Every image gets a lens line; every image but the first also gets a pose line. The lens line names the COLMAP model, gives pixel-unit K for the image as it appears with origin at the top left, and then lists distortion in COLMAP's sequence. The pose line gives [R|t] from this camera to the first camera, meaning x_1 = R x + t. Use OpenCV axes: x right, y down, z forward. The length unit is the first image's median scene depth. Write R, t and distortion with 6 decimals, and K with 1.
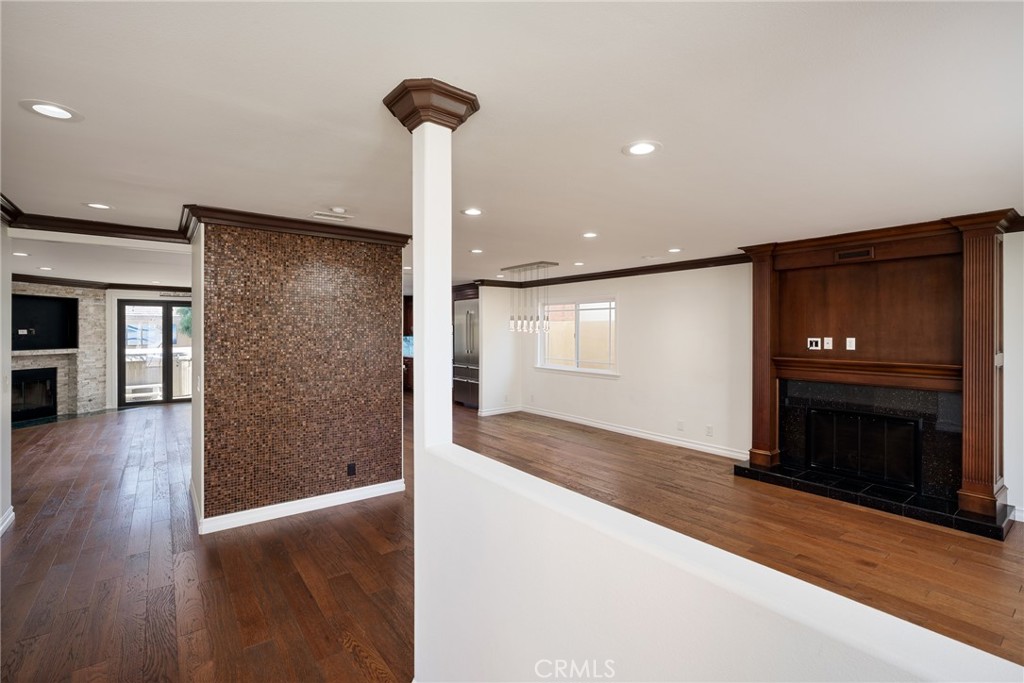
lens RADIAL K [[460.2, 0, 512.2], [0, 460.2, 331.5], [0, 0, 1]] dist [-0.002104, 0.000043]
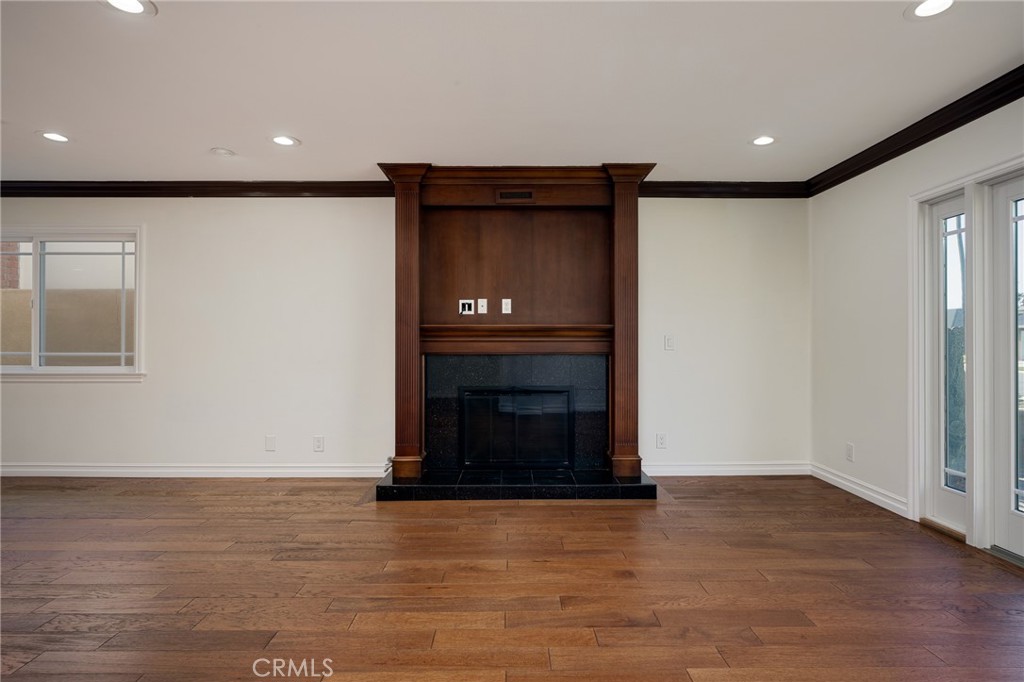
lens RADIAL K [[511.9, 0, 512.0], [0, 511.9, 341.0], [0, 0, 1]] dist [-0.000581, 0.000225]
pose [[0.602732, 0.000929, 0.797943, 0.010526], [0.000486, 0.999999, -0.001532, 0.091073], [-0.797944, 0.001311, 0.602731, 0.440499]]
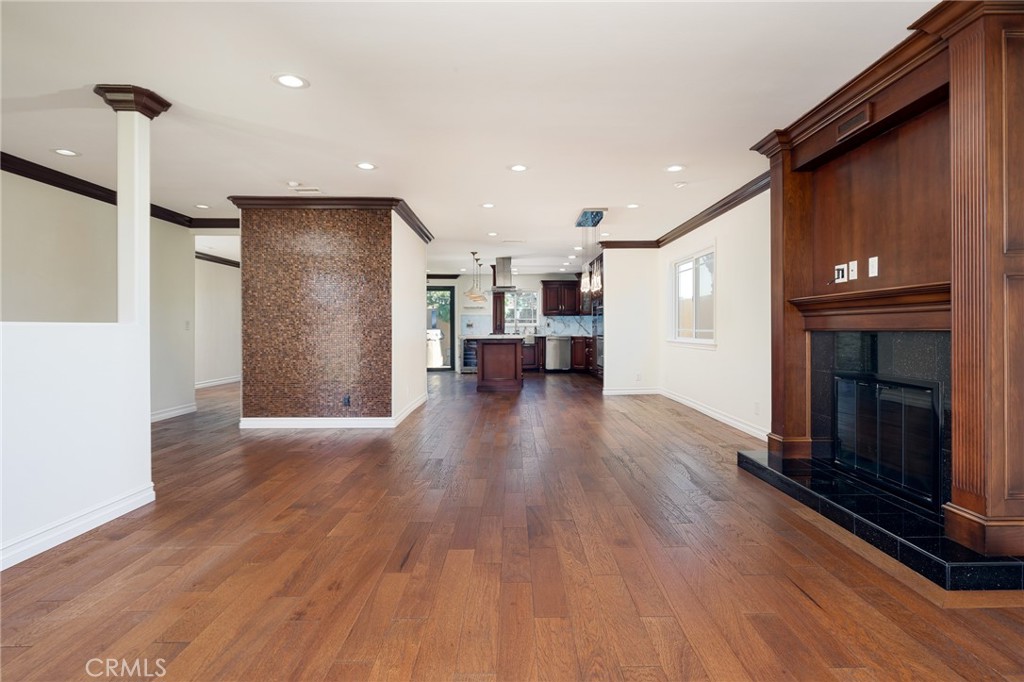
lens RADIAL K [[529.4, 0, 517.5], [0, 529.4, 325.7], [0, 0, 1]] dist [-0.000623, -0.000387]
pose [[0.807462, -0.006538, -0.589884, 0.771876], [0.003302, 0.999973, -0.006564, 0.109279], [0.589911, 0.003352, 0.807461, 0.145185]]
